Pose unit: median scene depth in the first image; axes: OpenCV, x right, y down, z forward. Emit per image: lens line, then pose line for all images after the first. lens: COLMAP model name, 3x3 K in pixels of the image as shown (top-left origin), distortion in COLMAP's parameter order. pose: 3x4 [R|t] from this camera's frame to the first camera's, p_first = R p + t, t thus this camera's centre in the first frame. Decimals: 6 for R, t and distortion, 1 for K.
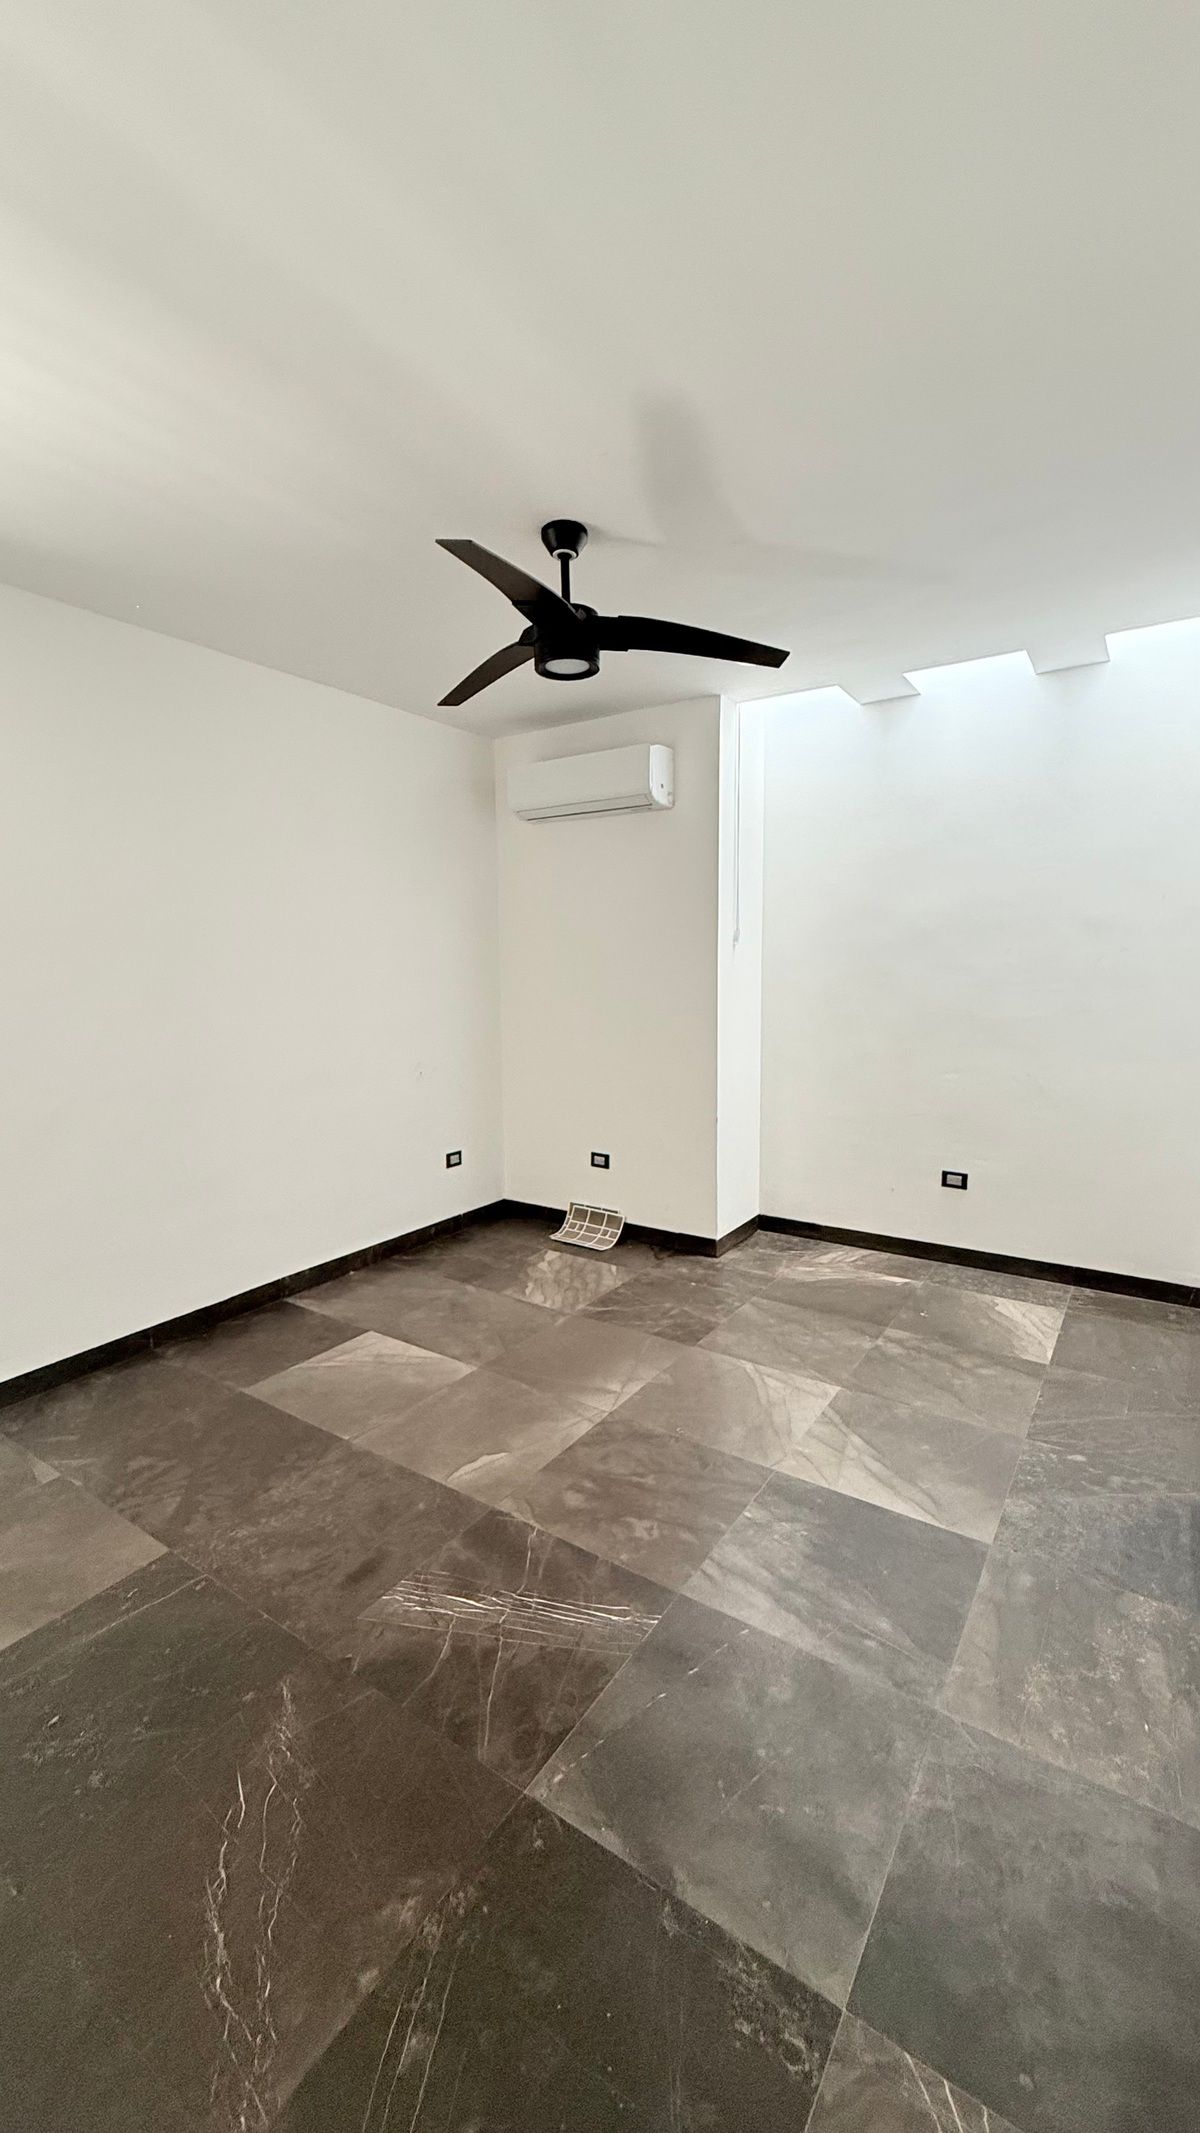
lens RADIAL K [[850.5, 0, 599.9], [0, 850.5, 1063.3], [0, 0, 1]] dist [-0.004152, 0.001334]
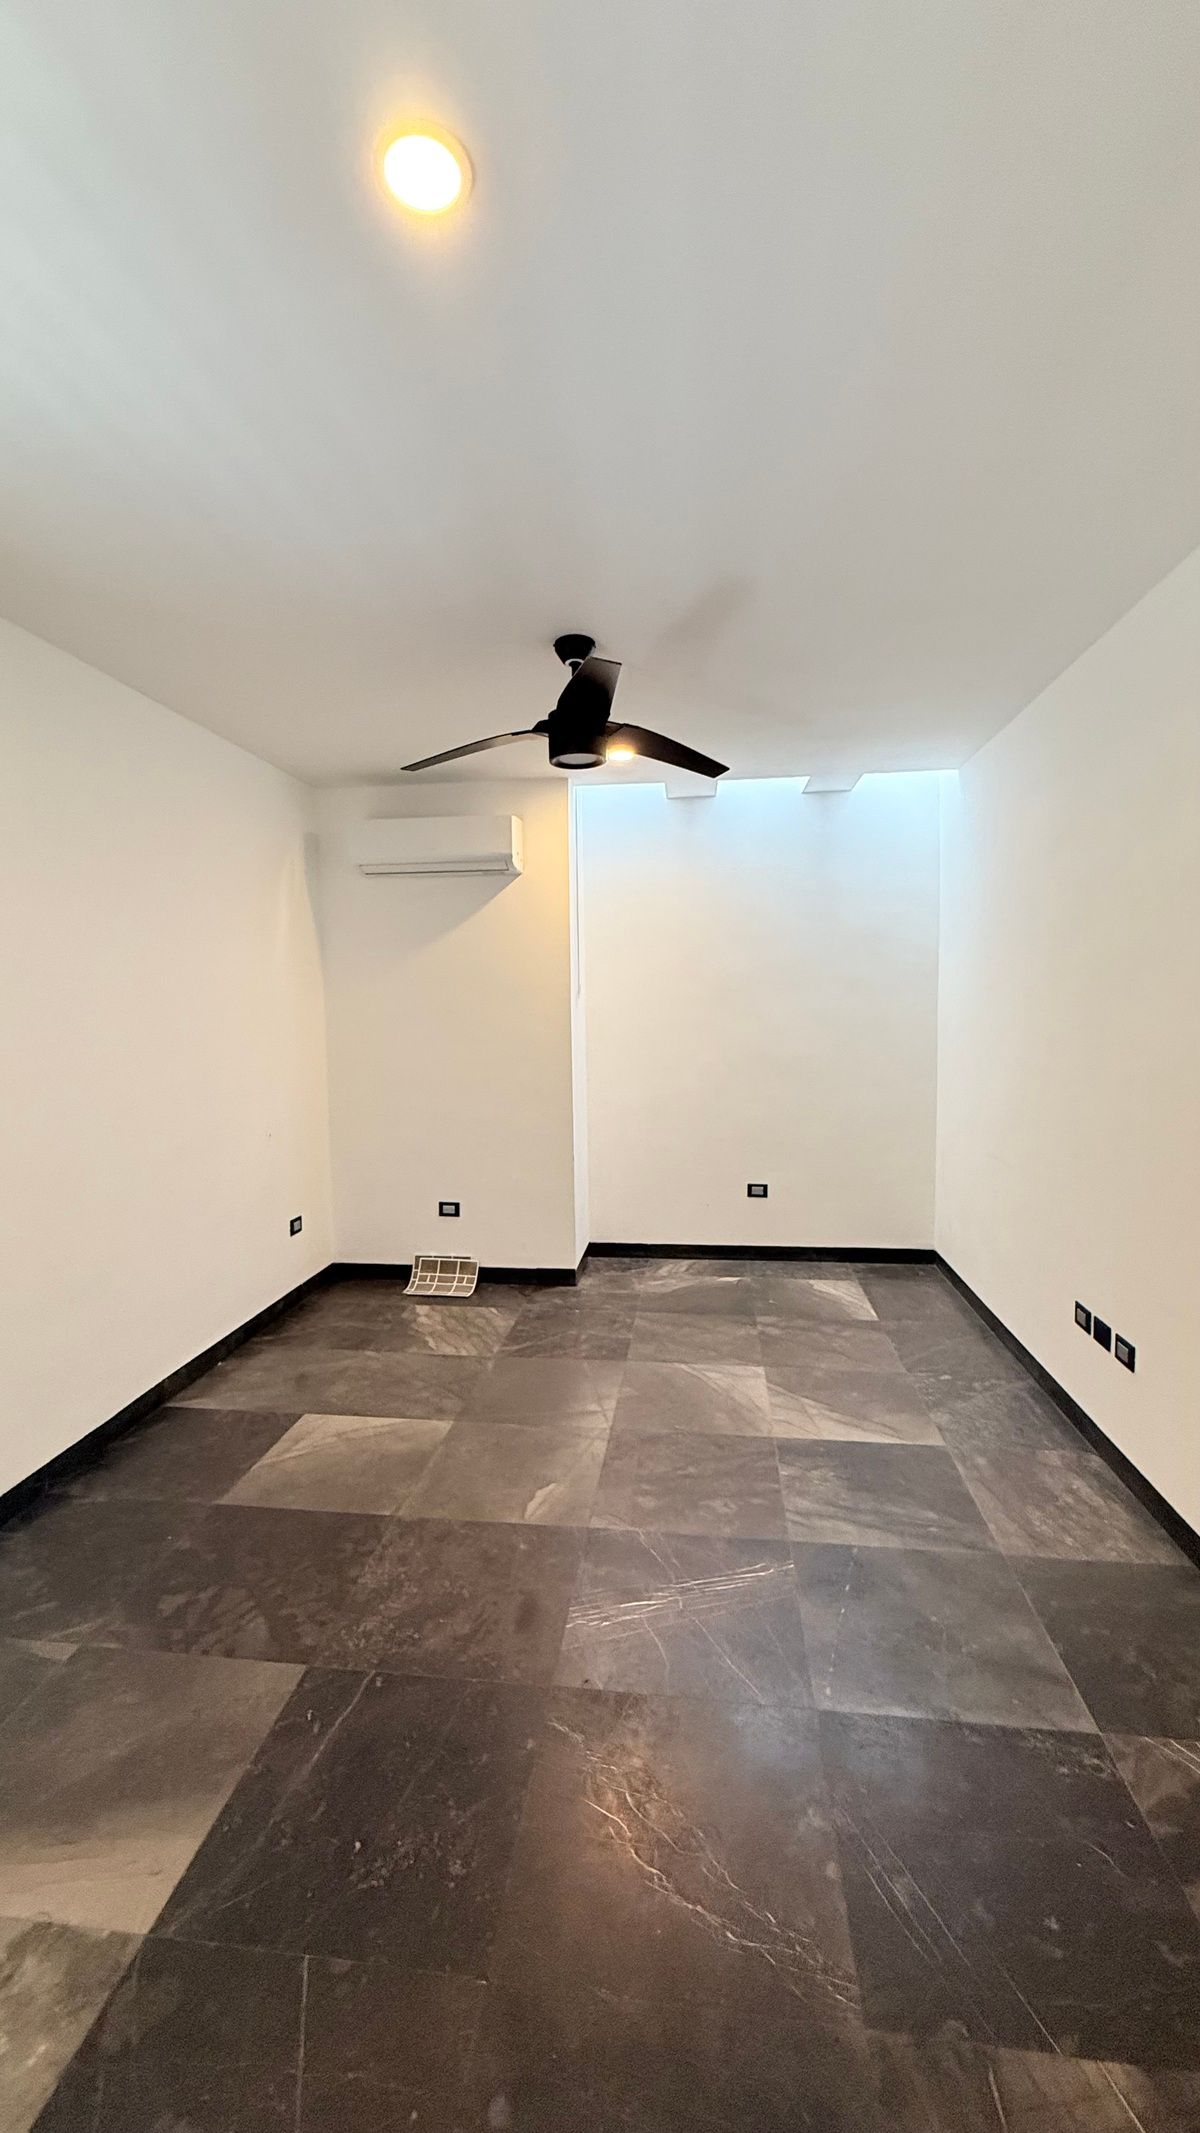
lens RADIAL K [[850.5, 0, 596.4], [0, 850.5, 1070.7], [0, 0, 1]] dist [-0.004152, 0.001334]
pose [[0.892897, -0.039676, 0.448509, -0.455978], [0.059794, 0.997736, -0.030777, -0.014940], [-0.446273, 0.054299, 0.893248, 0.005765]]
